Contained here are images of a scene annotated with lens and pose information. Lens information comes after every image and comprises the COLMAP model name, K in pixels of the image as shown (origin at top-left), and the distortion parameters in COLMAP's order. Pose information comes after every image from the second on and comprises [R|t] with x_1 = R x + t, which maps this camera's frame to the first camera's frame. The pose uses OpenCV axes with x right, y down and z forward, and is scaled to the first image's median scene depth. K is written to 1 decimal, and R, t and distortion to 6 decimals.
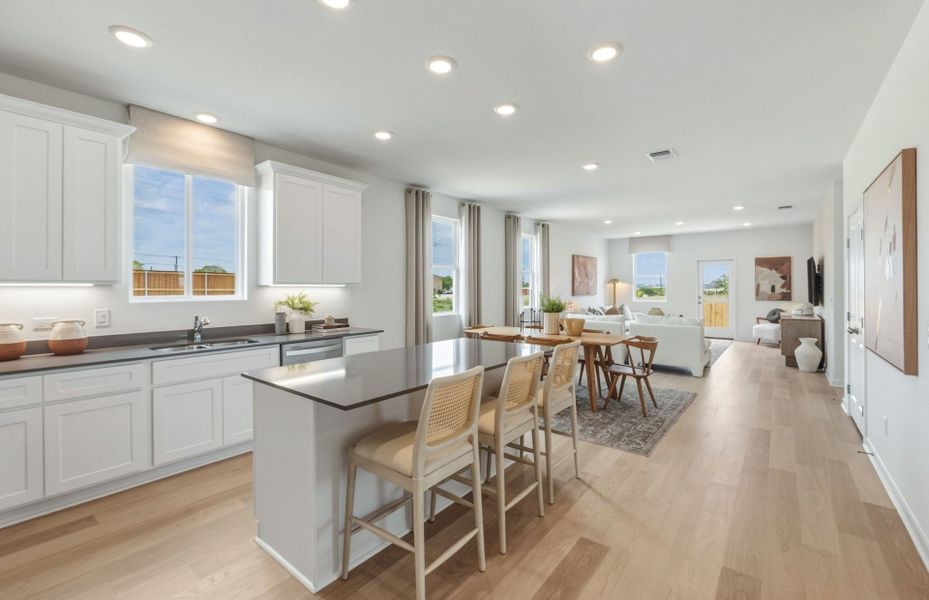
lens RADIAL K [[391.9, 0, 464.9], [0, 391.9, 285.8], [0, 0, 1]] dist [-0.008829, 0.000129]
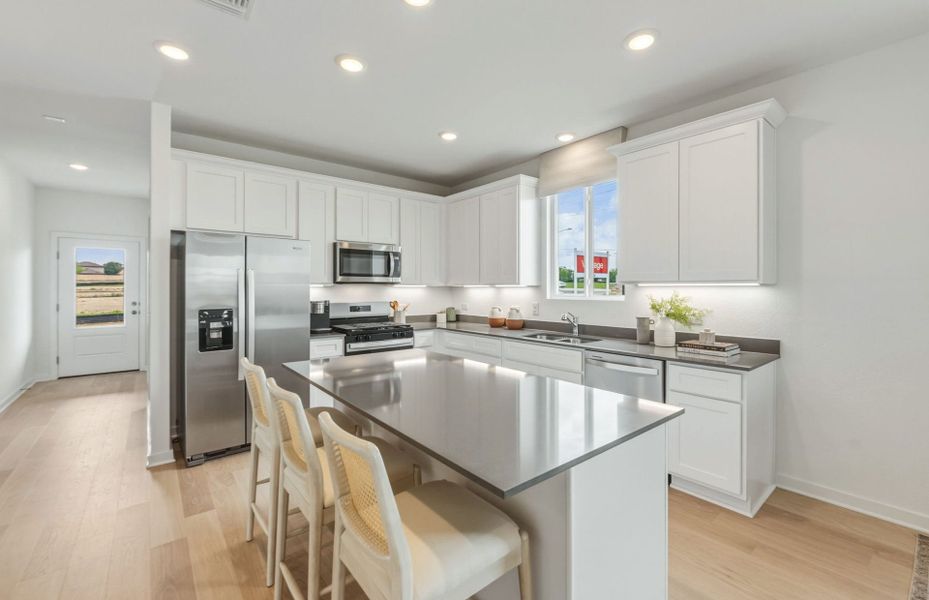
lens RADIAL K [[393.0, 0, 472.0], [0, 393.0, 291.4], [0, 0, 1]] dist [-0.003780, -0.000326]
pose [[-0.202896, 0.009197, -0.979157, 0.258957], [0.002943, 0.999957, 0.008783, 0.002360], [0.979196, -0.001099, -0.202914, 0.491867]]
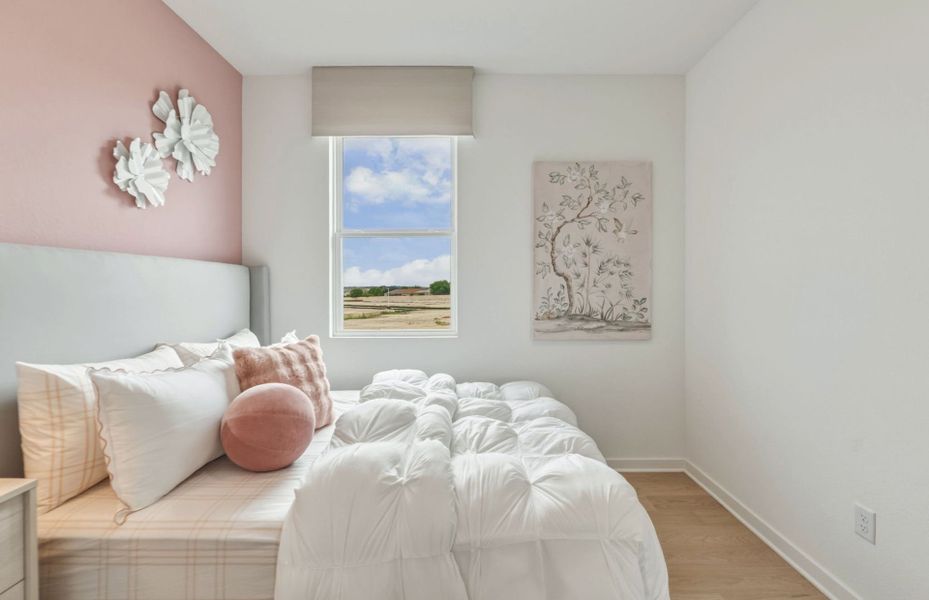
lens RADIAL K [[393.0, 0, 472.0], [0, 393.0, 291.4], [0, 0, 1]] dist [-0.003780, -0.000326]
pose [[0.779235, -0.006517, 0.626698, 0.623422], [-0.001762, 0.999919, 0.012589, 0.013923], [-0.626729, -0.010914, 0.779161, 1.361690]]
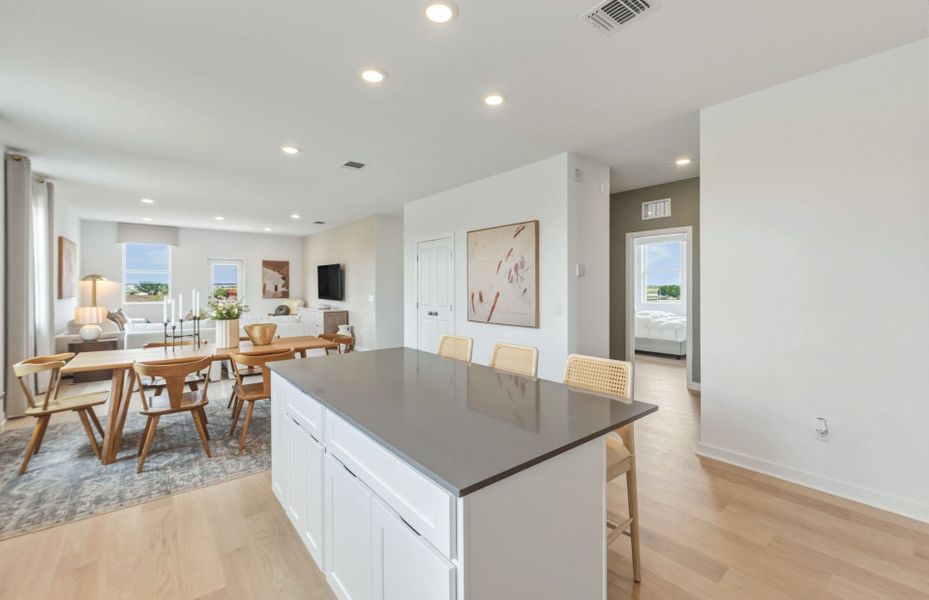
lens RADIAL K [[393.0, 0, 461.4], [0, 393.0, 287.8], [0, 0, 1]] dist [-0.000736, -0.000214]
pose [[0.222519, -0.000296, 0.974928, -0.327666], [-0.005601, 0.999983, 0.001582, 0.003199], [-0.974912, -0.005812, 0.222514, 0.302204]]
